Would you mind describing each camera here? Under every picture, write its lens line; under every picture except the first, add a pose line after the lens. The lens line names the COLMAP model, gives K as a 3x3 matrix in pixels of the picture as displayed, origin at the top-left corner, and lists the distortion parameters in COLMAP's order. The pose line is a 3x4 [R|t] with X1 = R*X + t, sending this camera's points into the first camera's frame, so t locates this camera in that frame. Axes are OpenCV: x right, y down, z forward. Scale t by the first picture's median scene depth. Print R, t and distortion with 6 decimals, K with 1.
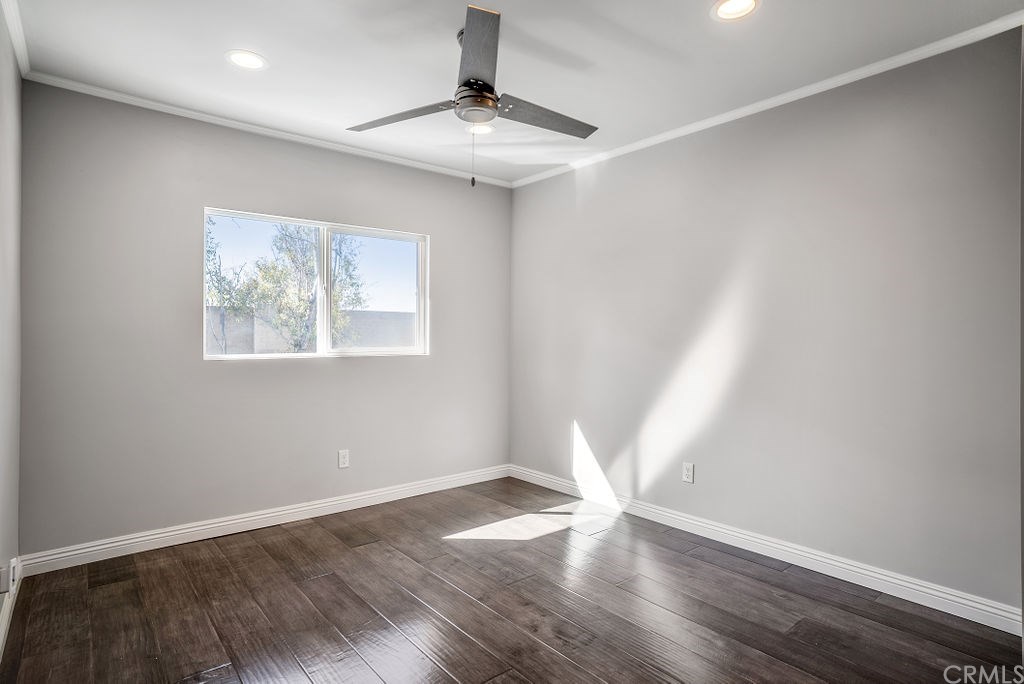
lens RADIAL K [[540.9, 0, 515.9], [0, 540.9, 338.6], [0, 0, 1]] dist [-0.062606, 0.030808]
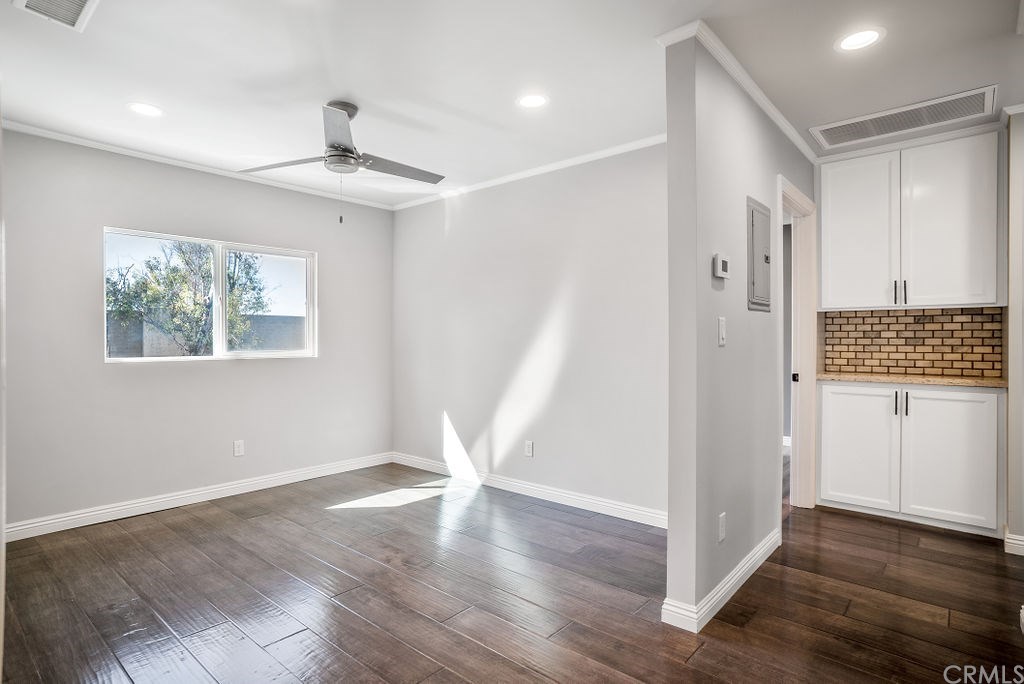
lens RADIAL K [[540.9, 0, 522.7], [0, 540.9, 346.5], [0, 0, 1]] dist [-0.062606, 0.030808]
pose [[0.985728, -0.003778, 0.168302, 0.101200], [0.002812, 0.999978, 0.005978, 0.003707], [-0.168321, -0.005419, 0.985717, -0.255835]]
